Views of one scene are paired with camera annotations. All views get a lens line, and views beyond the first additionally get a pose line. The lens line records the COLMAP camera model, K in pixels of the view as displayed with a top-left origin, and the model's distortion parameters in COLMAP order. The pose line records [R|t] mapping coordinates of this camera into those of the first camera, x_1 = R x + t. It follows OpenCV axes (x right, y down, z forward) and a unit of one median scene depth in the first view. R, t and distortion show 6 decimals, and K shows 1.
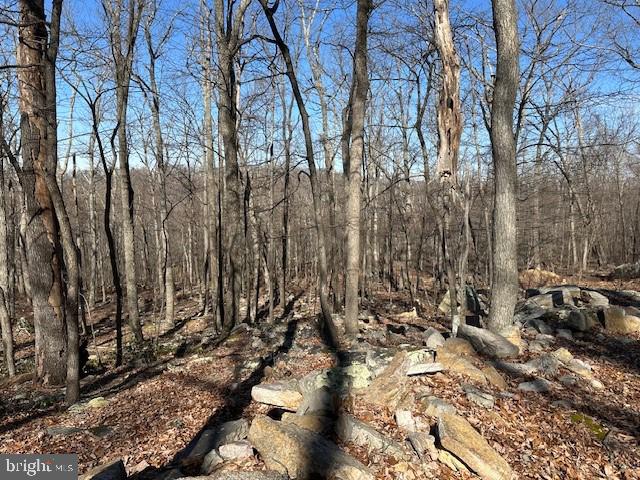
lens RADIAL K [[457.6, 0, 323.5], [0, 457.6, 240.6], [0, 0, 1]] dist [0.005950, -0.006331]
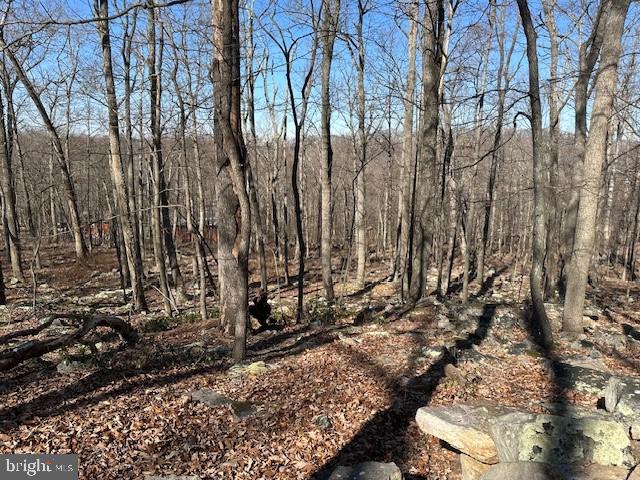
lens RADIAL K [[446.5, 0, 320.0], [0, 446.5, 240.0], [0, 0, 1]] dist [0.118784, -0.159825]
pose [[0.902903, 0.082600, -0.421834, -0.007454], [-0.051759, 0.995115, 0.084068, 0.006635], [0.426717, -0.054072, 0.902767, 0.113378]]
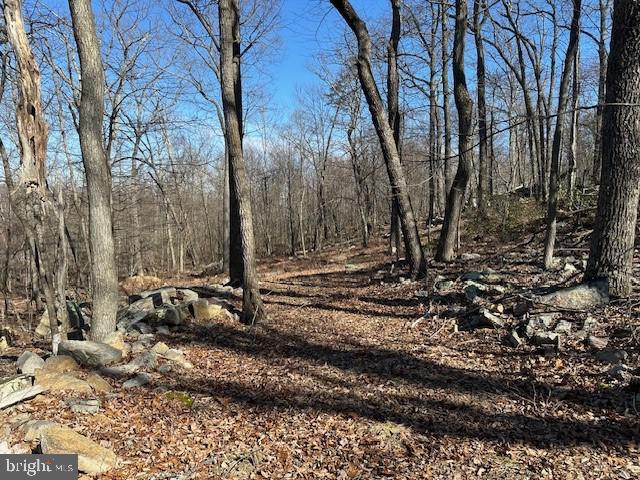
lens RADIAL K [[457.6, 0, 323.5], [0, 457.6, 240.6], [0, 0, 1]] dist [0.005950, -0.006331]
pose [[0.683010, -0.056432, 0.728226, -0.013212], [0.068910, 0.997542, 0.012671, -0.003786], [-0.727151, 0.041528, 0.685220, -0.065886]]
